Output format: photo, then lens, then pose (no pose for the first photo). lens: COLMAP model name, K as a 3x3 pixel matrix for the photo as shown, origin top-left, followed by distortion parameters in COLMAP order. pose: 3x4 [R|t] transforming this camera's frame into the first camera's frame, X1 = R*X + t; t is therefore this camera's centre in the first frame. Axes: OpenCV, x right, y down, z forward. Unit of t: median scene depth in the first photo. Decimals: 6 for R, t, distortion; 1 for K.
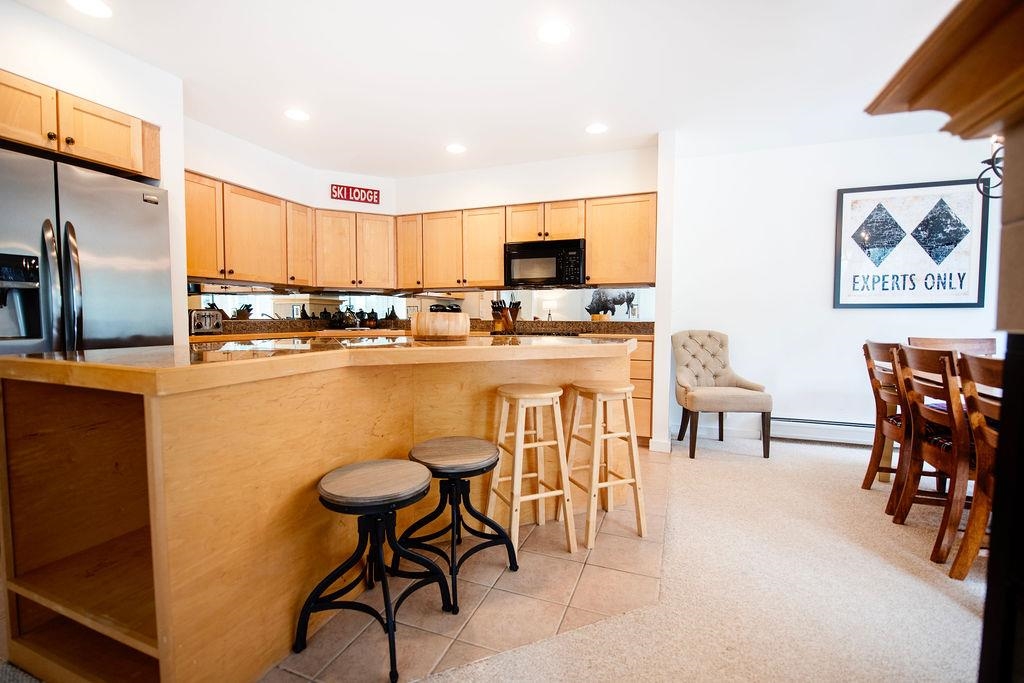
lens RADIAL K [[454.1, 0, 512.0], [0, 454.1, 341.5], [0, 0, 1]] dist [-0.003142, -0.000661]
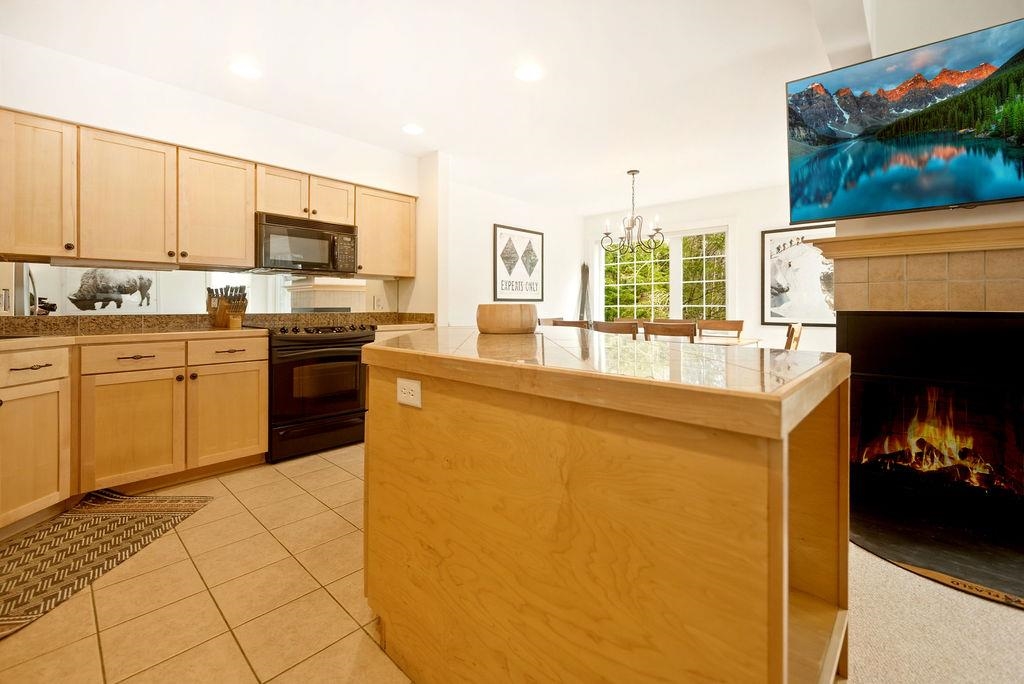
lens RADIAL K [[431.3, 0, 512.3], [0, 431.3, 307.6], [0, 0, 1]] dist [0.000636, -0.000439]
pose [[0.391227, -0.003906, 0.920286, -0.535484], [0.057675, 0.998129, -0.020282, -0.017797], [-0.918485, 0.061012, 0.390721, 0.350790]]
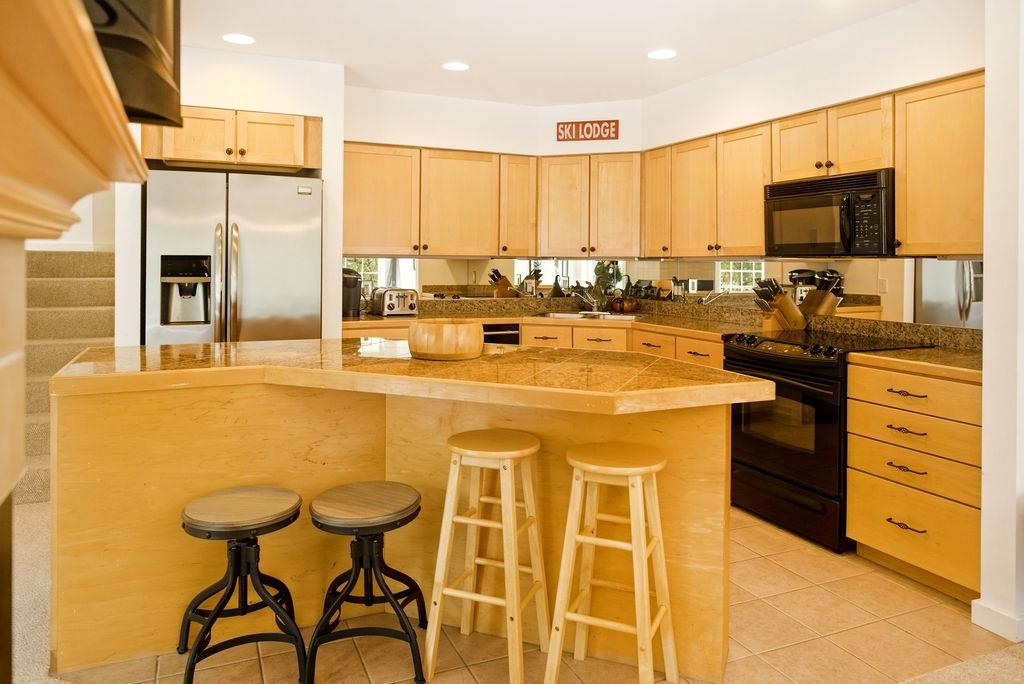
lens RADIAL K [[722.5, 0, 511.0], [0, 722.5, 273.3], [0, 0, 1]] dist [0.000612, -0.001187]
pose [[0.703299, 0.014095, -0.710755, 0.436620], [-0.044397, 0.998723, -0.024126, -0.065838], [0.709507, 0.048523, 0.703026, 0.112100]]
